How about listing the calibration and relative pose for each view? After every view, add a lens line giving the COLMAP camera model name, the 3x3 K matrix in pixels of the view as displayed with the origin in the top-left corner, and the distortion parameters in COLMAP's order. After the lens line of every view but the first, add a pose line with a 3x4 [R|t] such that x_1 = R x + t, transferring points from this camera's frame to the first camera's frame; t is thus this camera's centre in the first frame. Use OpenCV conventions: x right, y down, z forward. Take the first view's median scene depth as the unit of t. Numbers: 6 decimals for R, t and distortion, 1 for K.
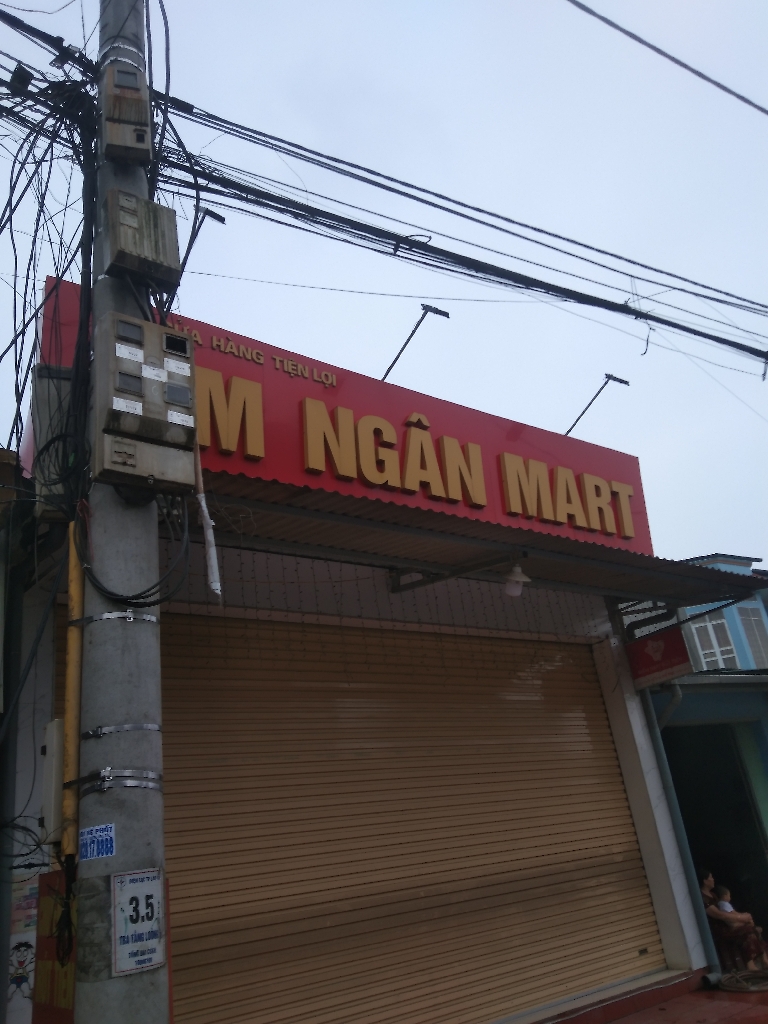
lens RADIAL K [[826.8, 0, 387.5], [0, 826.8, 516.2], [0, 0, 1]] dist [0.098050, -0.131486]
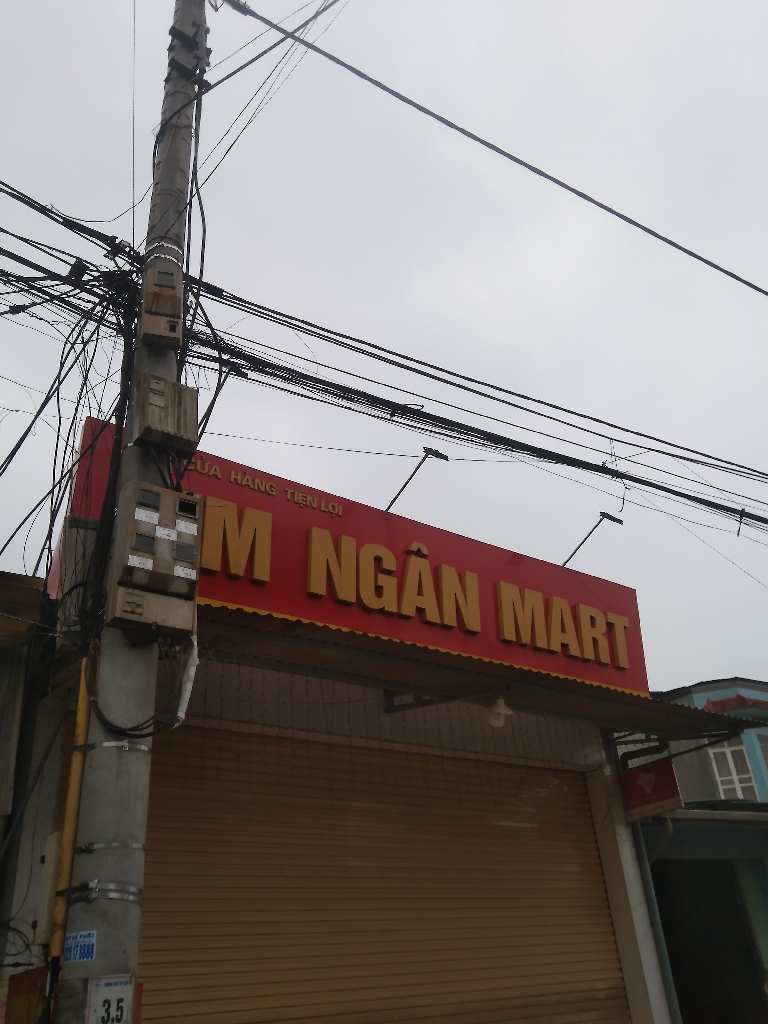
lens RADIAL K [[832.3, 0, 379.8], [0, 832.3, 537.8], [0, 0, 1]] dist [0.084911, -0.098212]
pose [[0.997860, 0.053190, -0.038023, 0.047163], [-0.056412, 0.994396, -0.089411, -0.053786], [0.033054, 0.091365, 0.995269, -0.115722]]
